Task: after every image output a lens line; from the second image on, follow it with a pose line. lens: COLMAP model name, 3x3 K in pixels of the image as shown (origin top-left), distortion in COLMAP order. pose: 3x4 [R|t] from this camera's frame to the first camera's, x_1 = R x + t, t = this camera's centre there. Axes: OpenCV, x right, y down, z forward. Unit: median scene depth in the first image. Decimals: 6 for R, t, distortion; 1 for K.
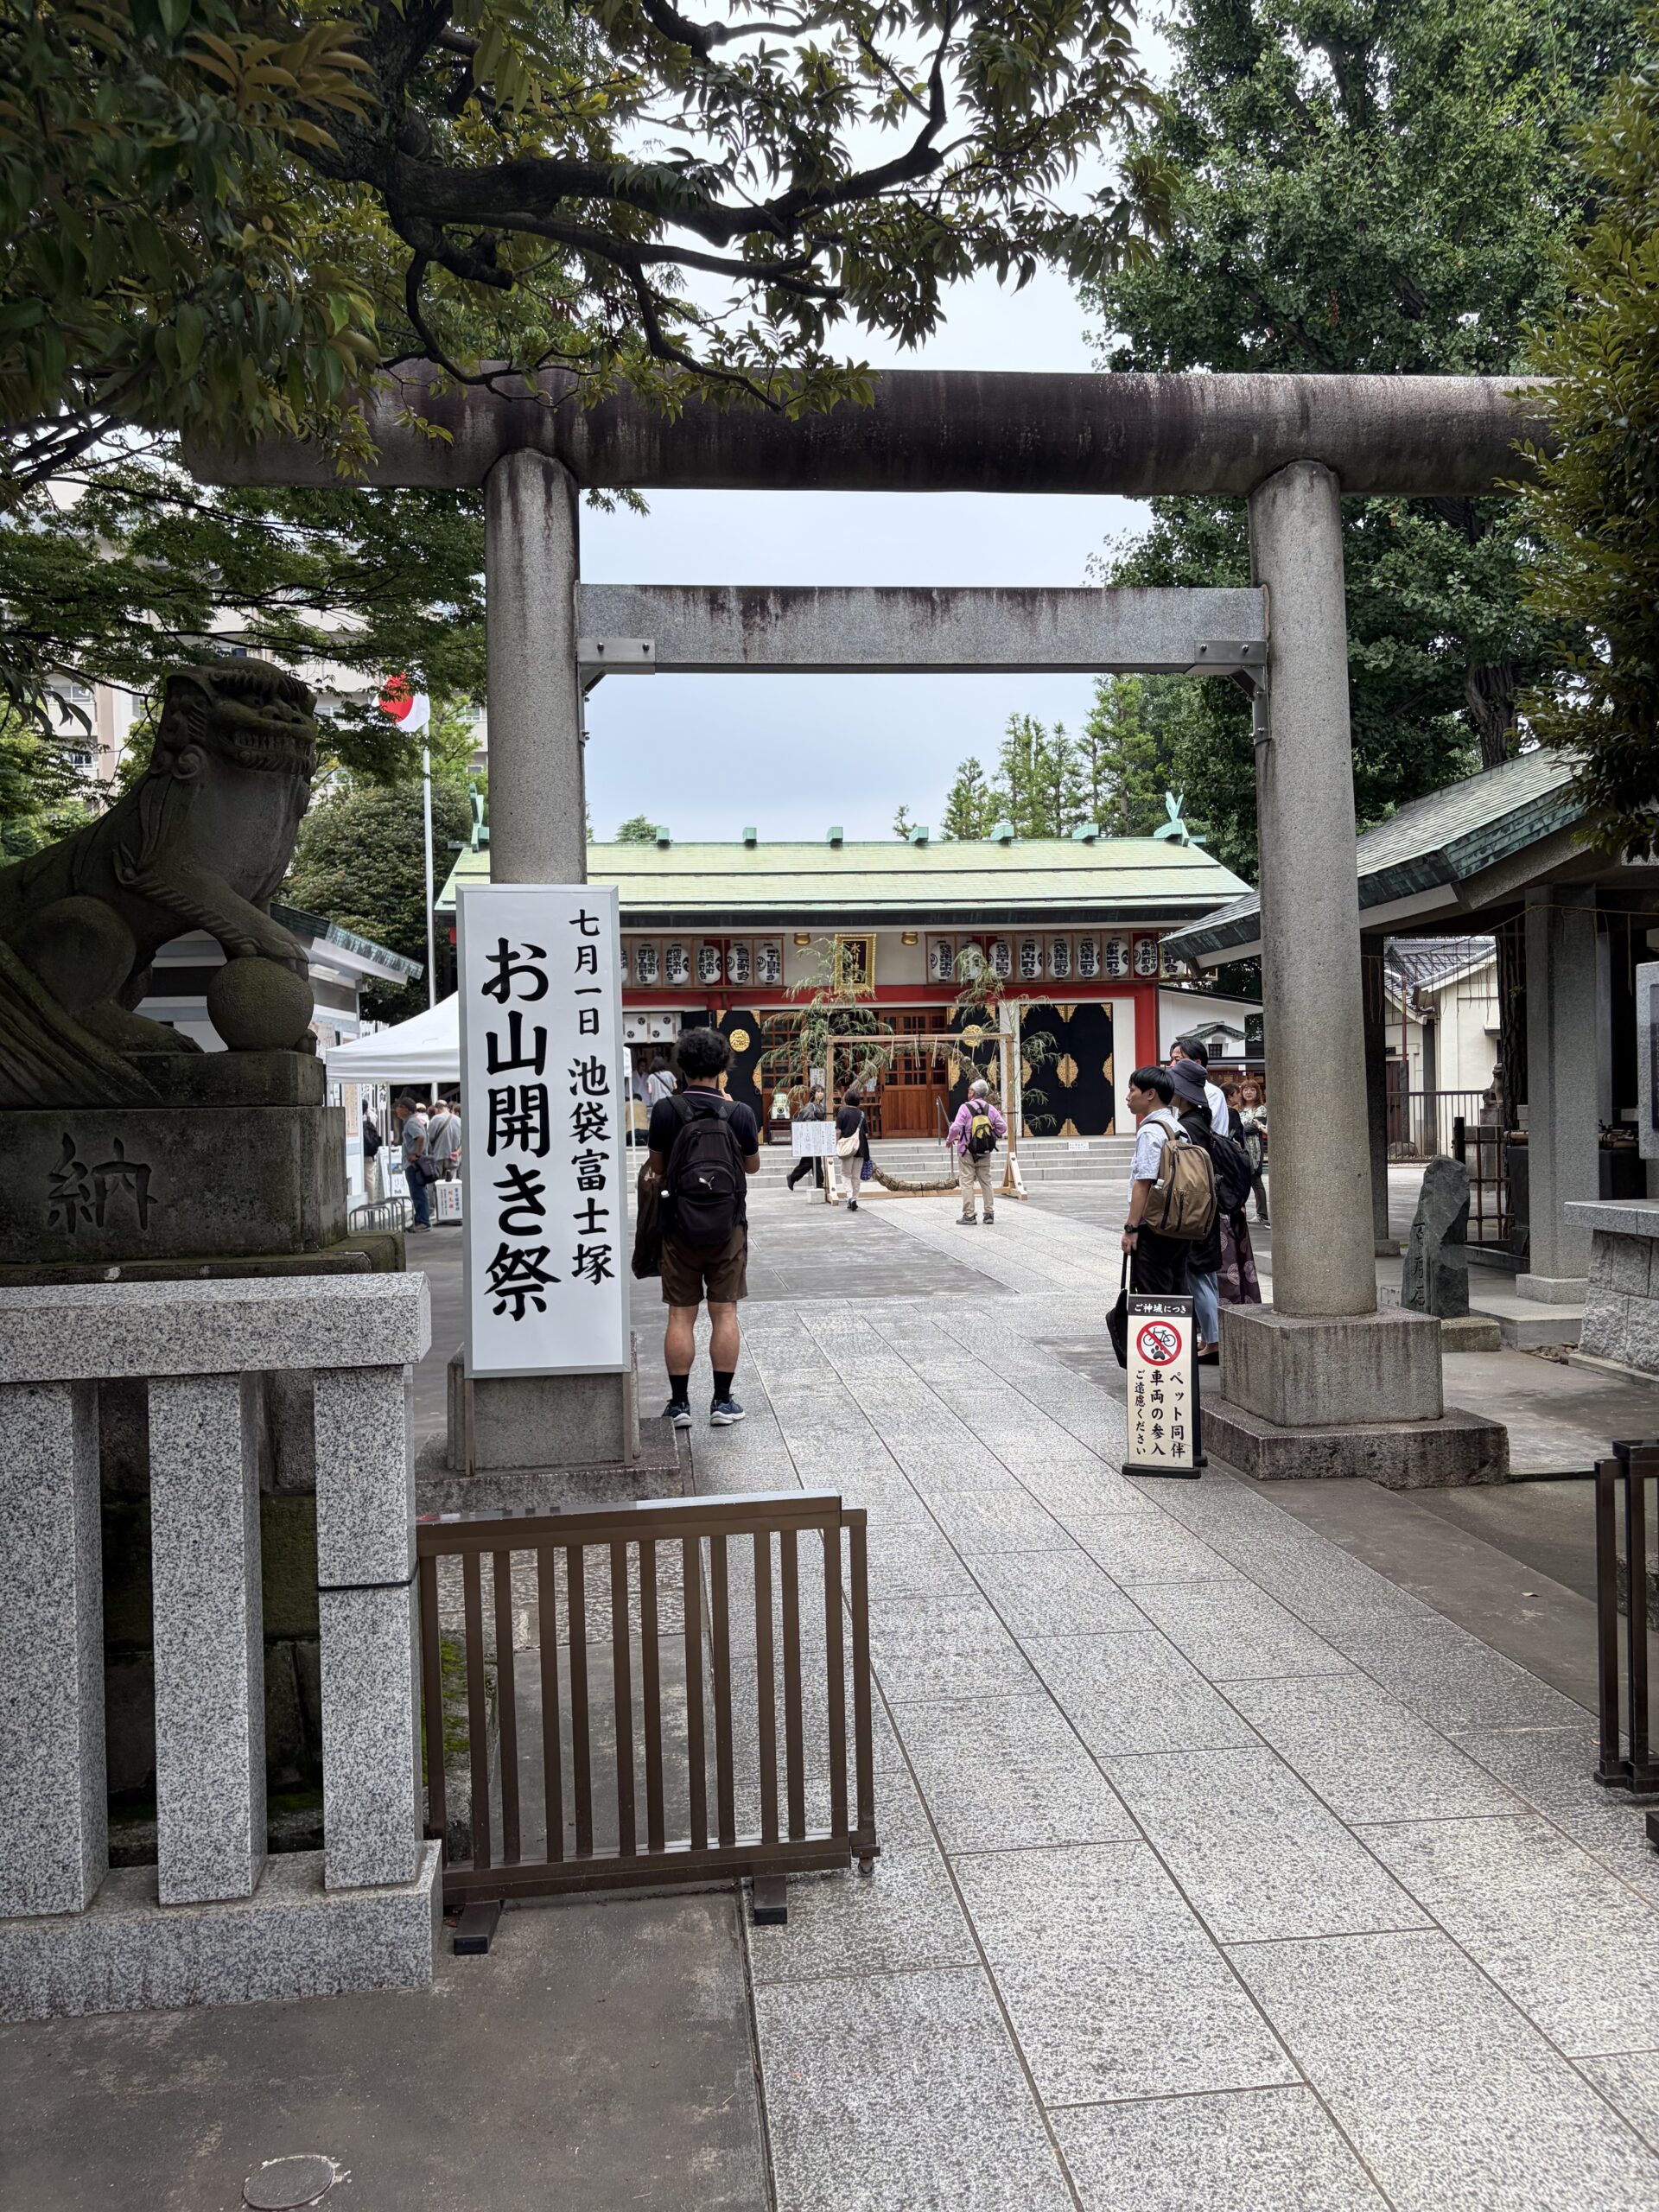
lens RADIAL K [[1683.6, 0, 831.5], [0, 1683.6, 1106.3], [0, 0, 1]] dist [0.055664, -0.005421]
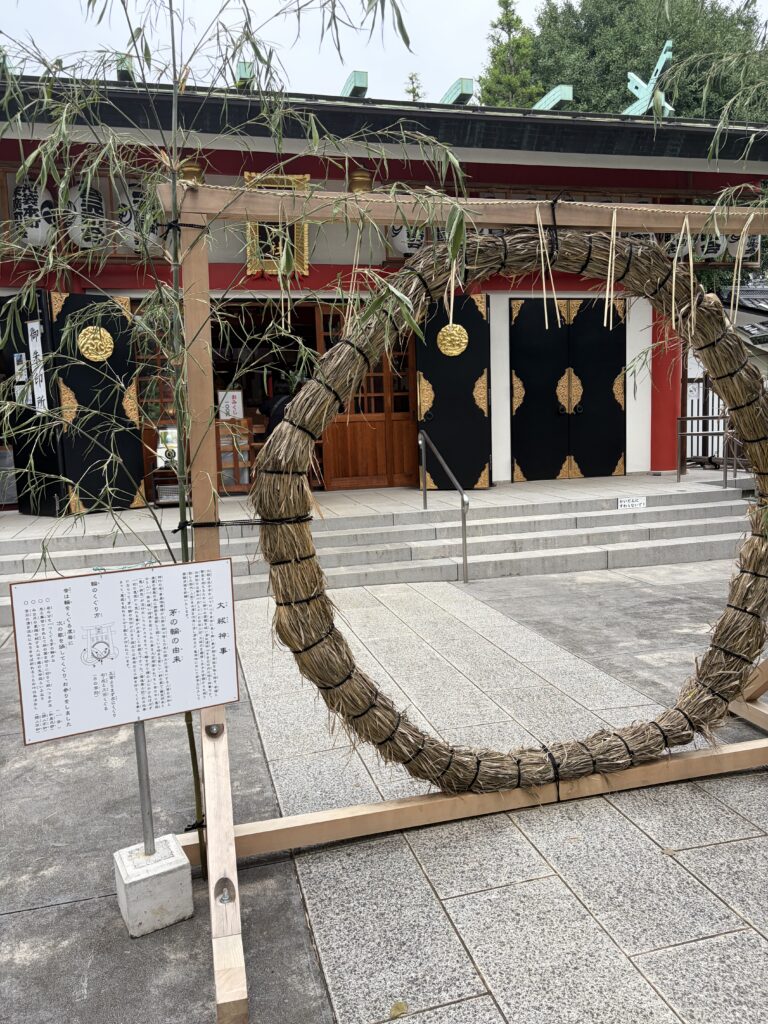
lens RADIAL K [[779.4, 0, 382.7], [0, 779.4, 512.0], [0, 0, 1]] dist [0.055664, -0.005421]
pose [[0.989492, -0.033145, 0.140740, 0.007619], [0.017186, 0.993432, 0.113127, -0.008606], [-0.143565, -0.109520, 0.983562, 0.664862]]
